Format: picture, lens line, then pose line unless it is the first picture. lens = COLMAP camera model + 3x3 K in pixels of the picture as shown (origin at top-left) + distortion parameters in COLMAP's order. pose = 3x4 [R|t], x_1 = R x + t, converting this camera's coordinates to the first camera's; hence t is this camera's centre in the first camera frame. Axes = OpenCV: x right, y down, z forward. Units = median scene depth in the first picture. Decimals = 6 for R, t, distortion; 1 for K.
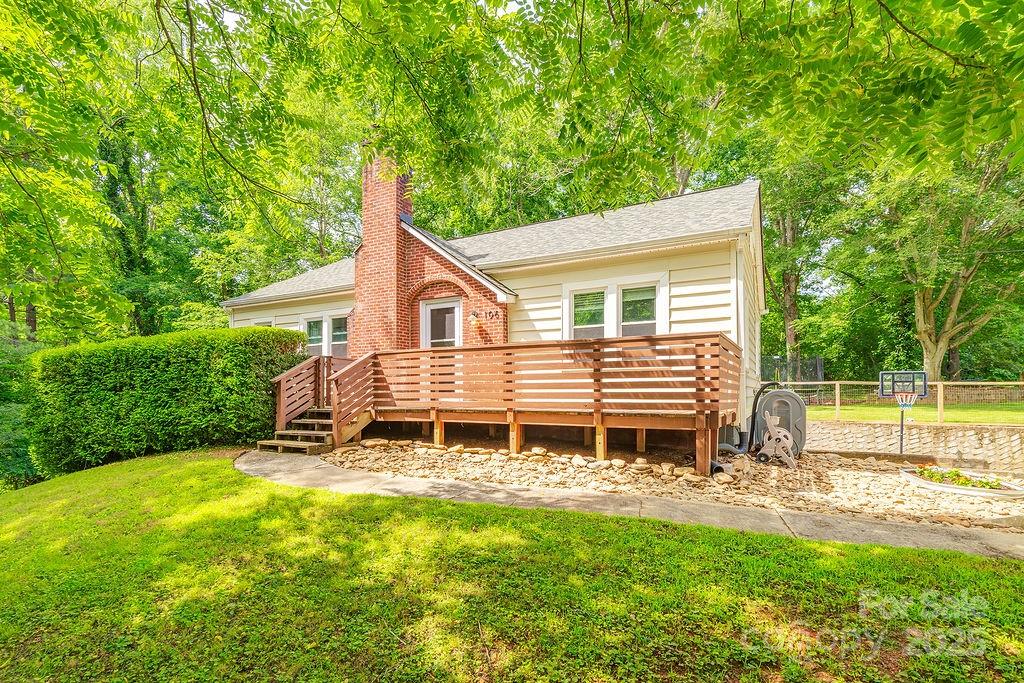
lens RADIAL K [[482.1, 0, 509.3], [0, 482.1, 341.6], [0, 0, 1]] dist [0.009165, -0.009919]
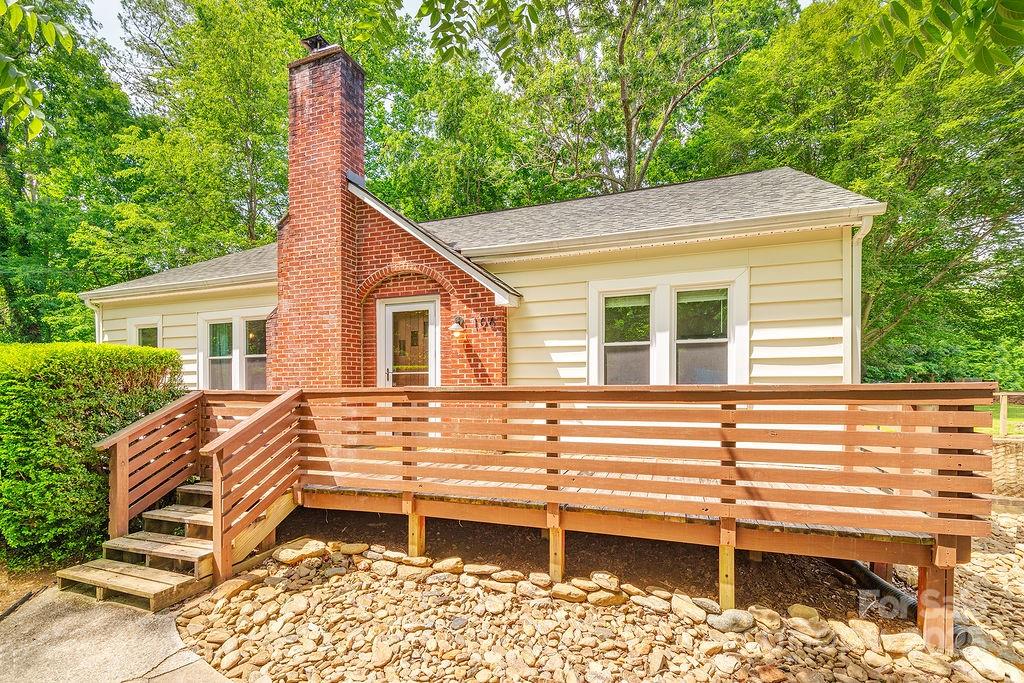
lens RADIAL K [[482.1, 0, 528.2], [0, 482.1, 360.0], [0, 0, 1]] dist [0.009165, -0.009919]
pose [[0.990753, 0.009106, 0.135372, -0.089145], [-0.014621, 0.999101, 0.039802, -0.041329], [-0.134888, -0.041413, 0.989995, 0.398552]]
